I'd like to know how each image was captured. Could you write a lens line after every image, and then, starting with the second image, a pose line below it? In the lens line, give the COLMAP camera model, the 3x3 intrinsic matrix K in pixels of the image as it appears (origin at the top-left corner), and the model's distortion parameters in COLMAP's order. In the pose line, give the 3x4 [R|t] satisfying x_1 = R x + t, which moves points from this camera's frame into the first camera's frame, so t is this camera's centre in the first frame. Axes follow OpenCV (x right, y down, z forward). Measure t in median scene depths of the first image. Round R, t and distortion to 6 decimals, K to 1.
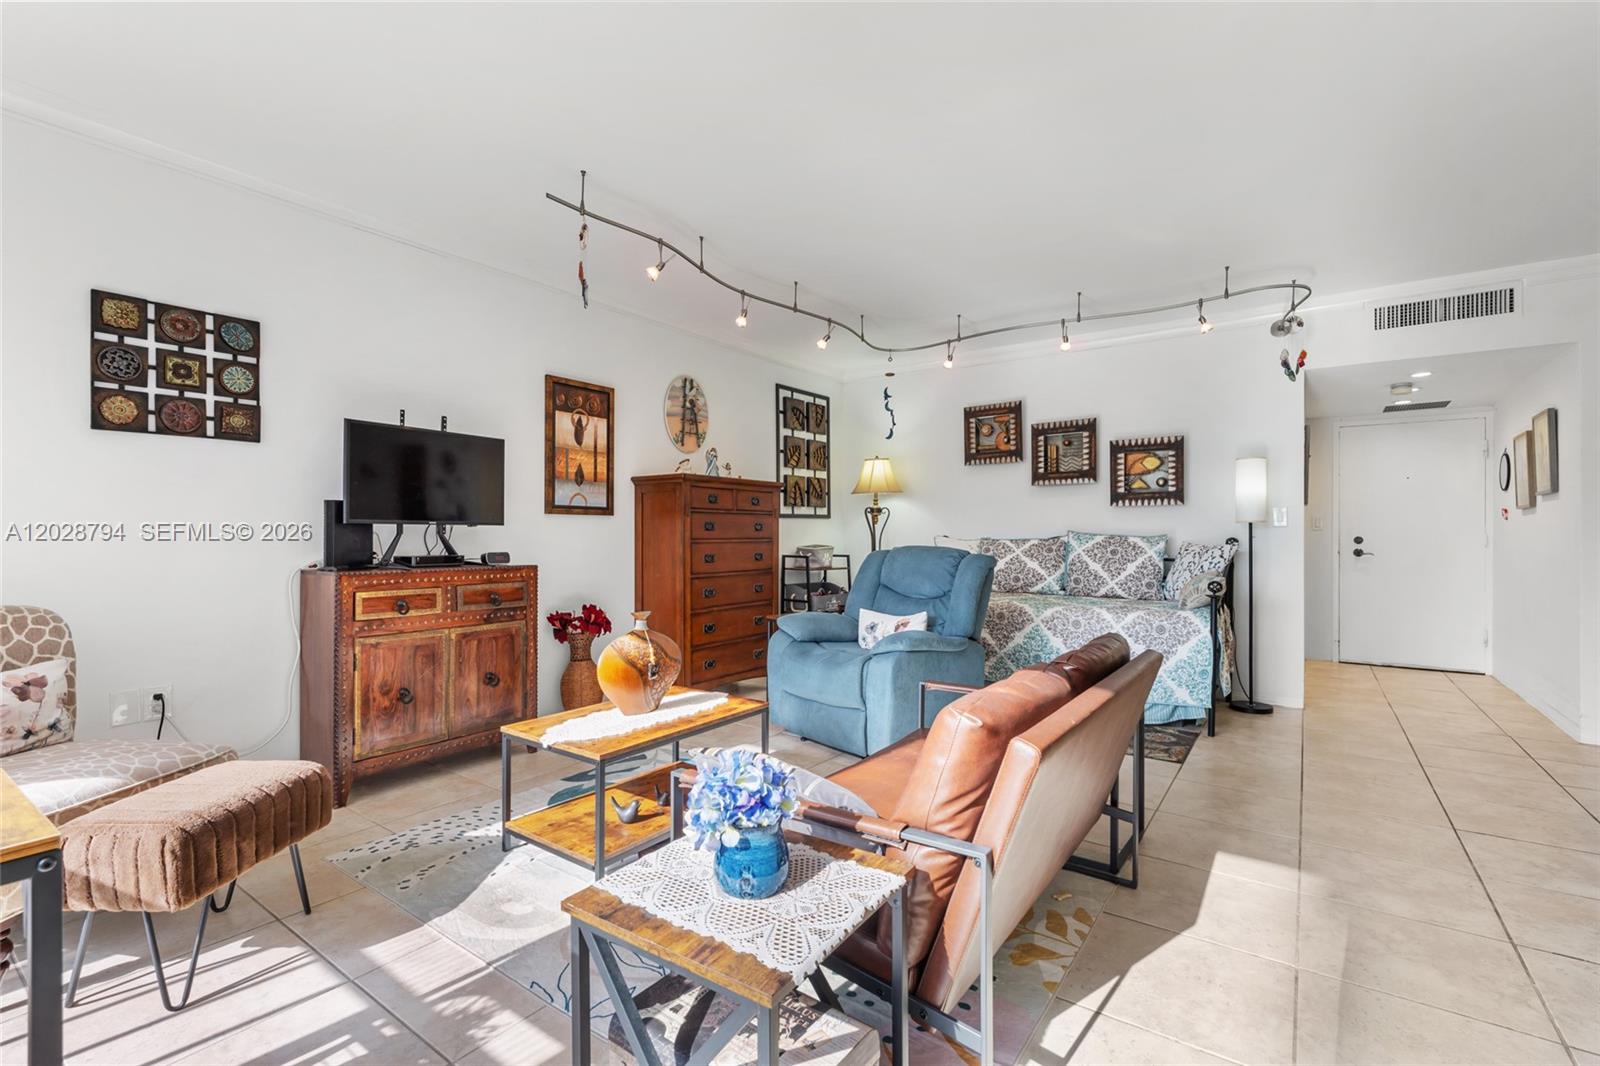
lens RADIAL K [[706.7, 0, 804.0], [0, 706.7, 530.7], [0, 0, 1]] dist [-0.003051, -0.000353]
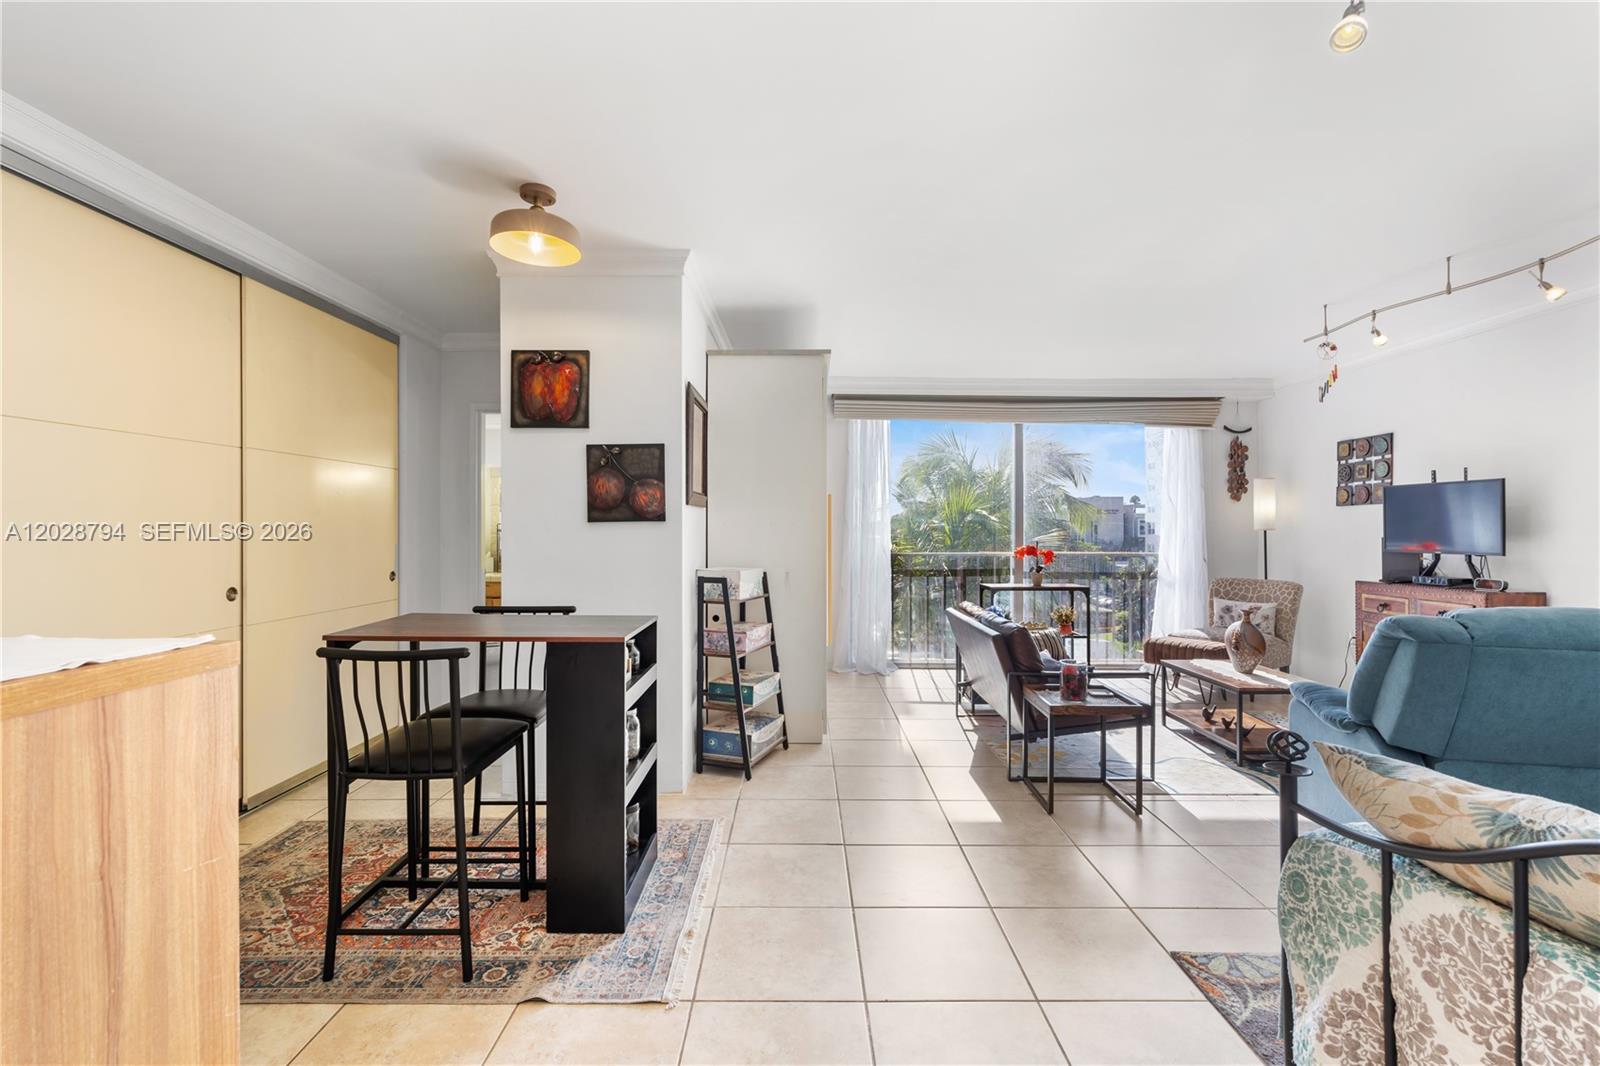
lens RADIAL K [[707.9, 0, 800.8], [0, 707.9, 525.9], [0, 0, 1]] dist [-0.001173, -0.000707]
pose [[-0.813855, -0.007568, -0.581018, 0.831712], [-0.001074, 0.999933, -0.011521, -0.030016], [0.581067, -0.008753, -0.813809, 0.940809]]
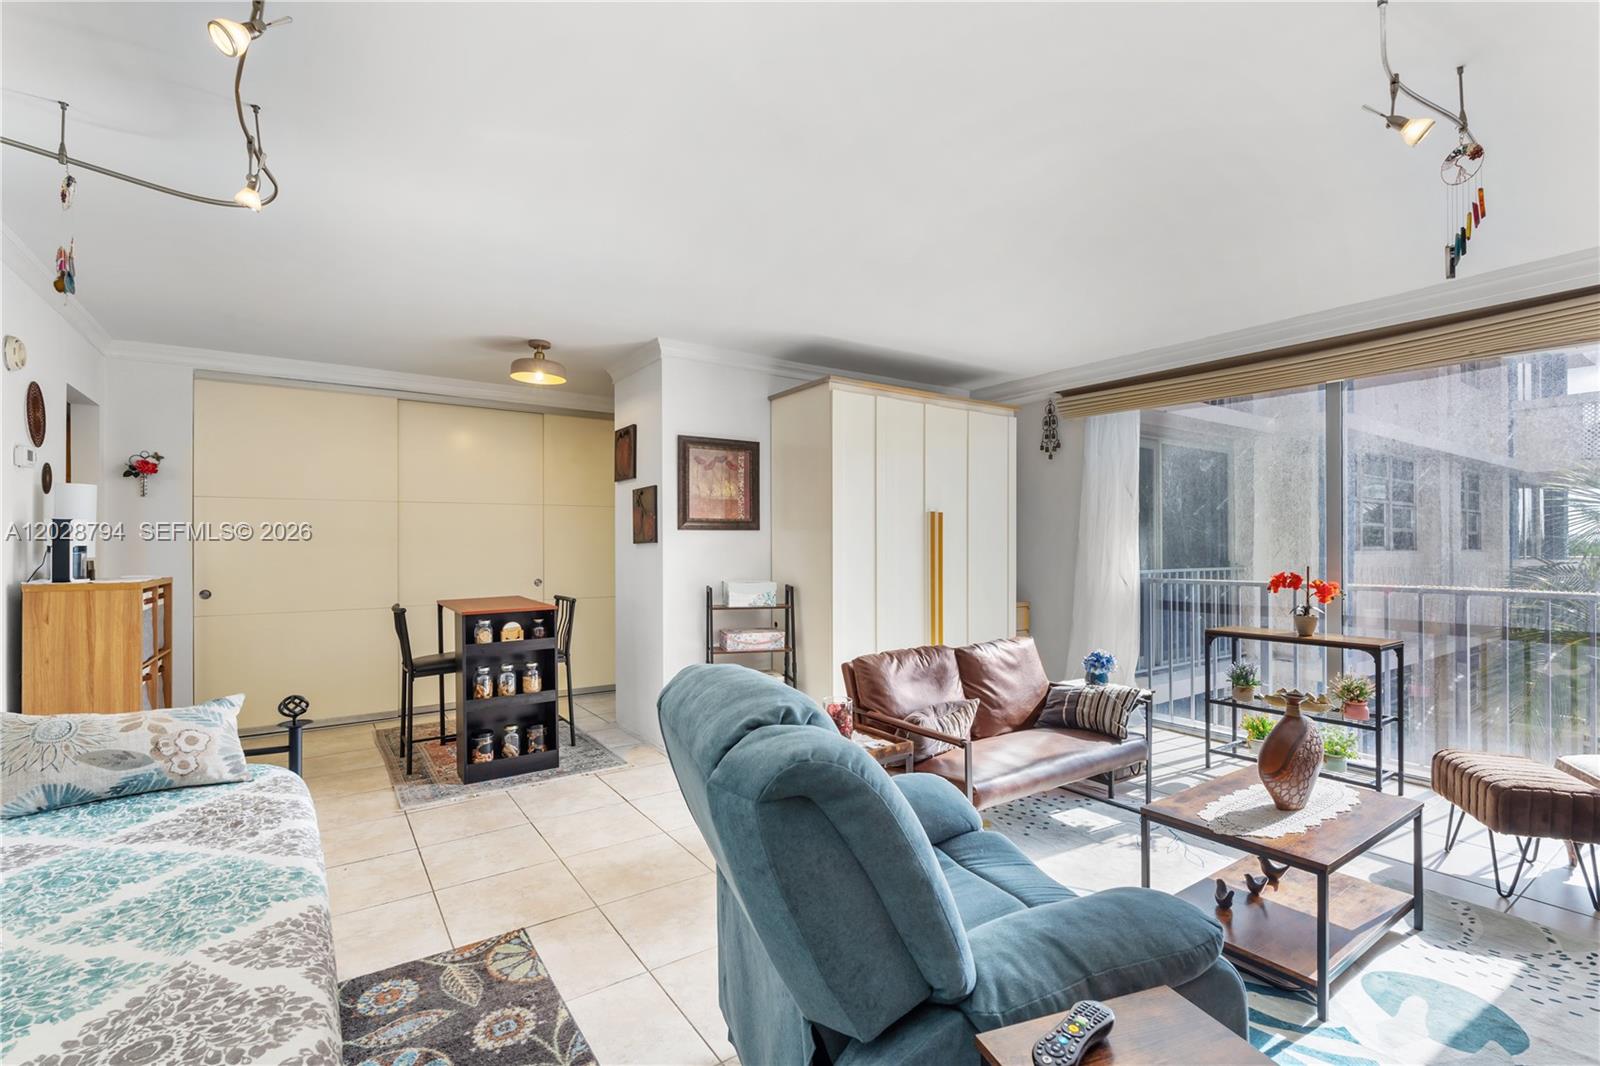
lens RADIAL K [[710.0, 0, 800.4], [0, 710.0, 543.7], [0, 0, 1]] dist [-0.002041, -0.000045]
pose [[-0.939972, -0.000363, 0.341252, 0.024881], [-0.003019, 0.999969, -0.007251, -0.034975], [-0.341239, -0.007845, -0.939944, 1.117486]]
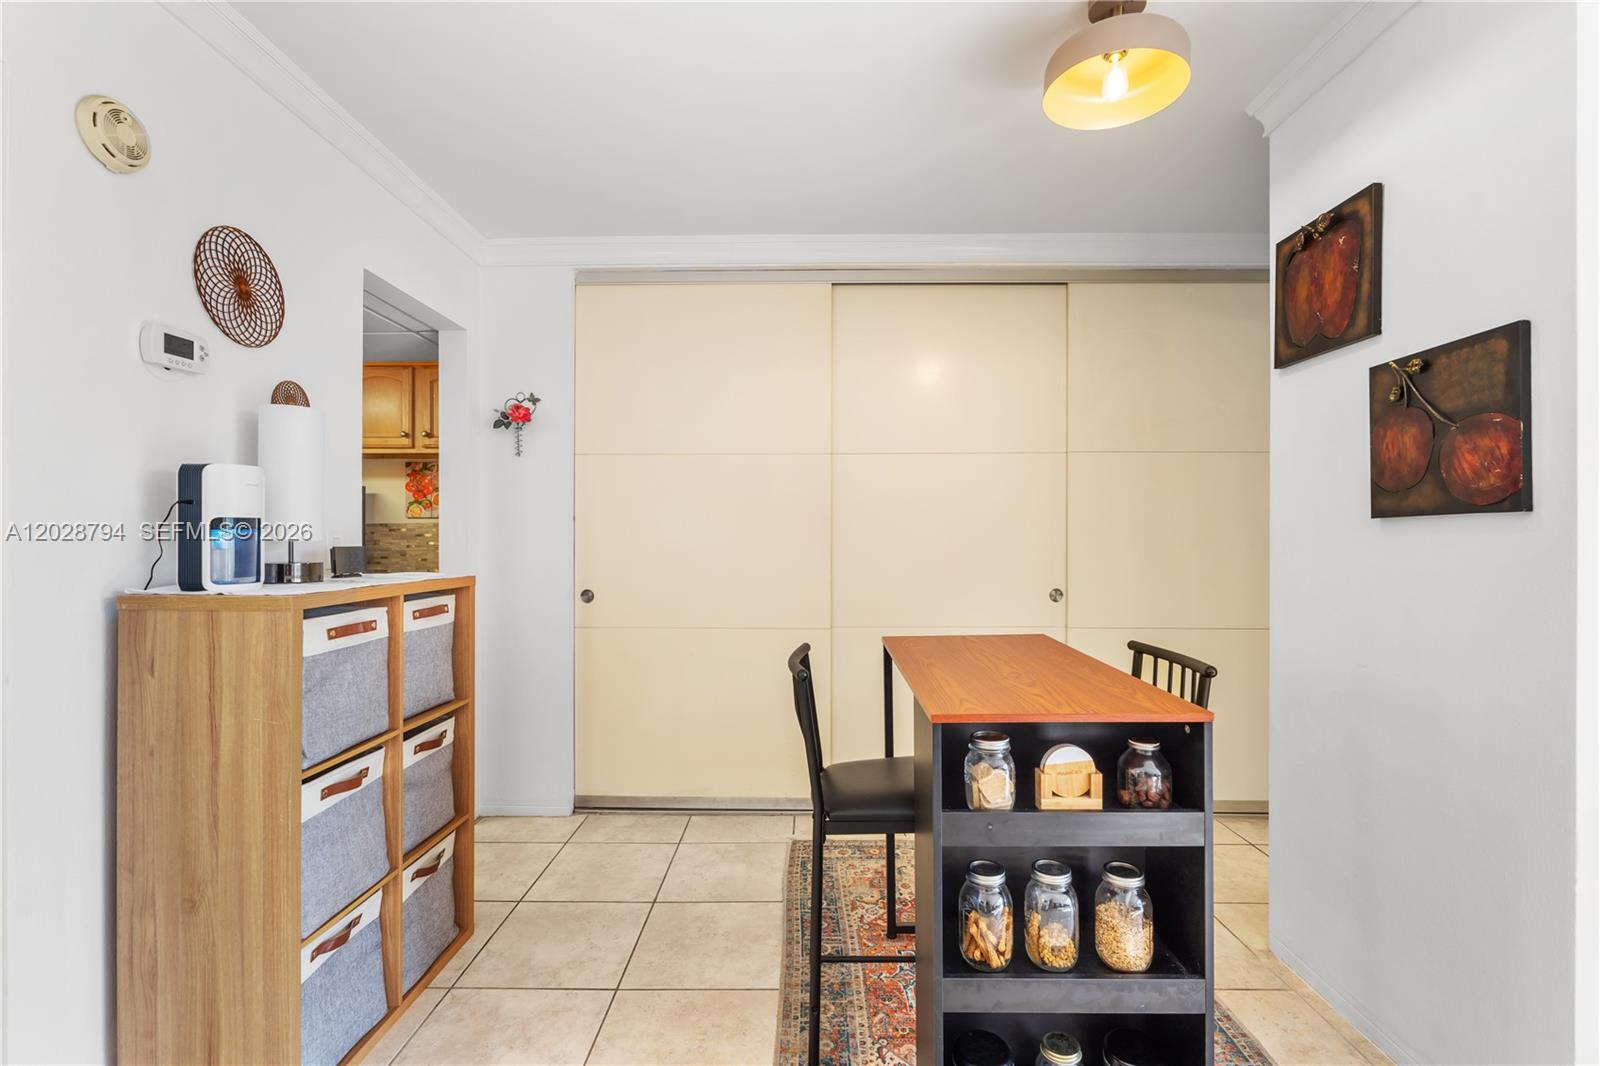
lens RADIAL K [[705.8, 0, 800.0], [0, 705.8, 533.0], [0, 0, 1]] dist [-0.000754, -0.000601]
pose [[-0.566216, -0.005056, 0.824241, 0.463909], [-0.010139, 0.999948, -0.000831, -0.030847], [-0.824194, -0.008828, -0.566238, 0.689399]]
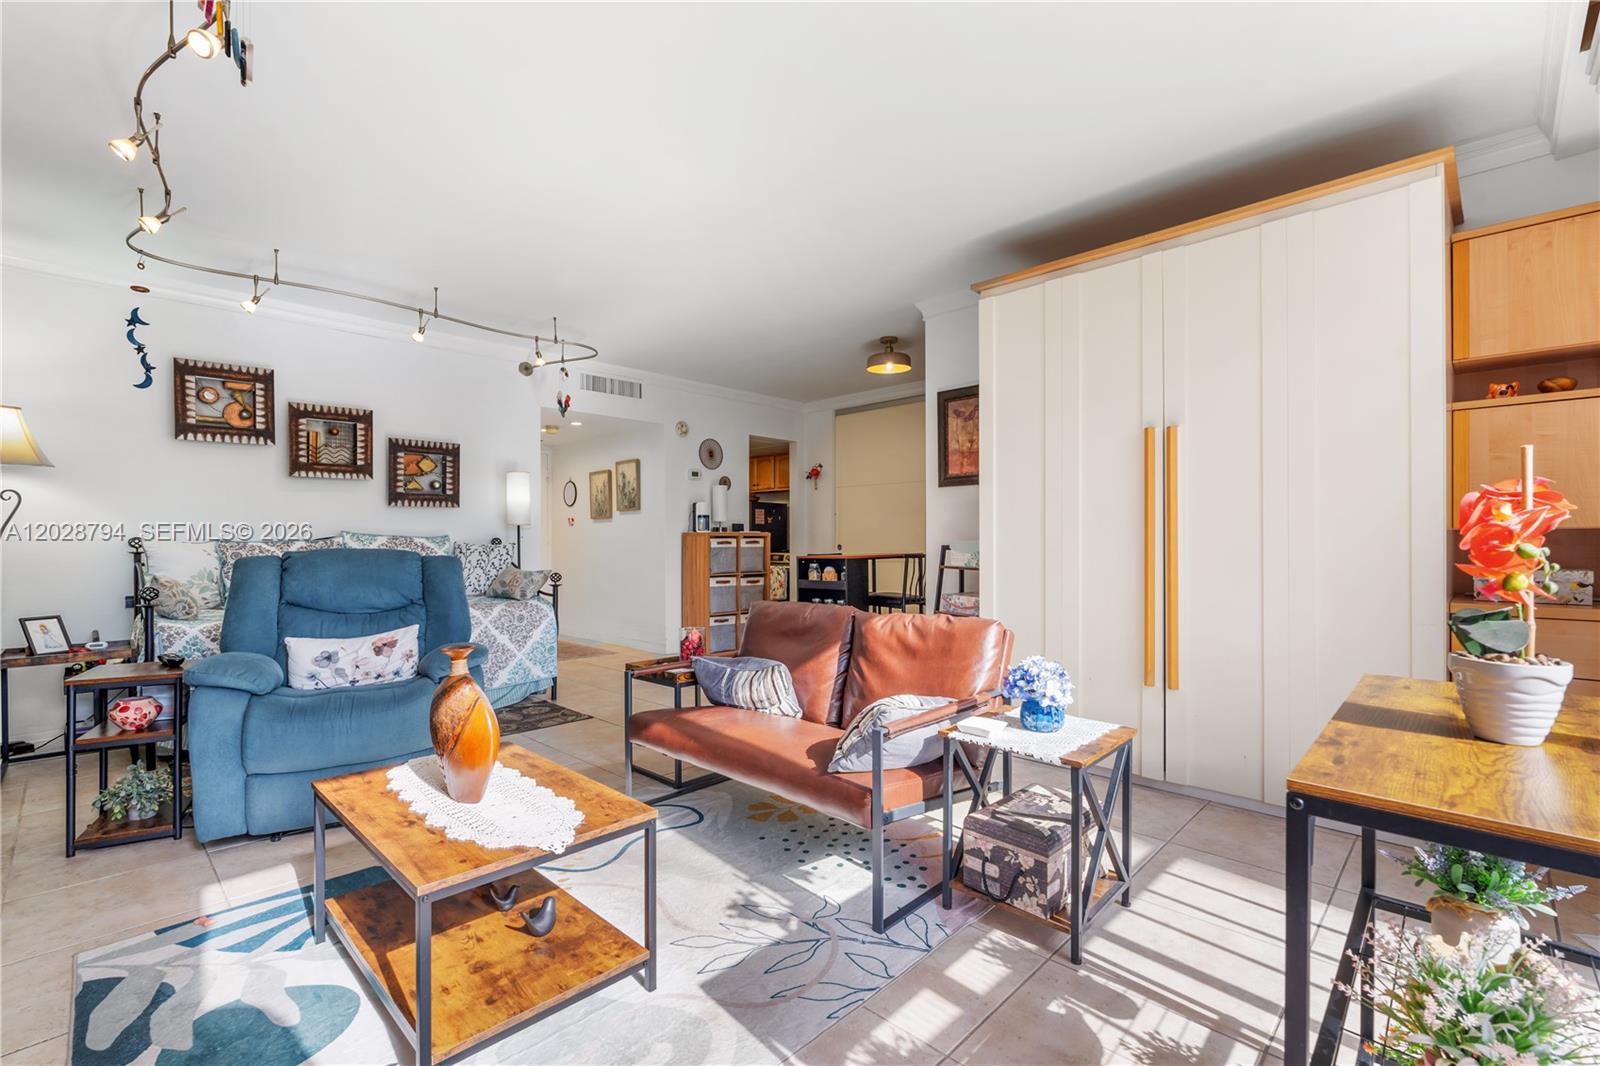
lens RADIAL K [[708.6, 0, 799.6], [0, 708.6, 537.1], [0, 0, 1]] dist [-0.000694, 0.000274]
pose [[0.151873, -0.001304, 0.988399, -0.460517], [-0.001995, 0.999997, 0.001626, 0.005577], [-0.988398, -0.002219, 0.151870, 0.319933]]
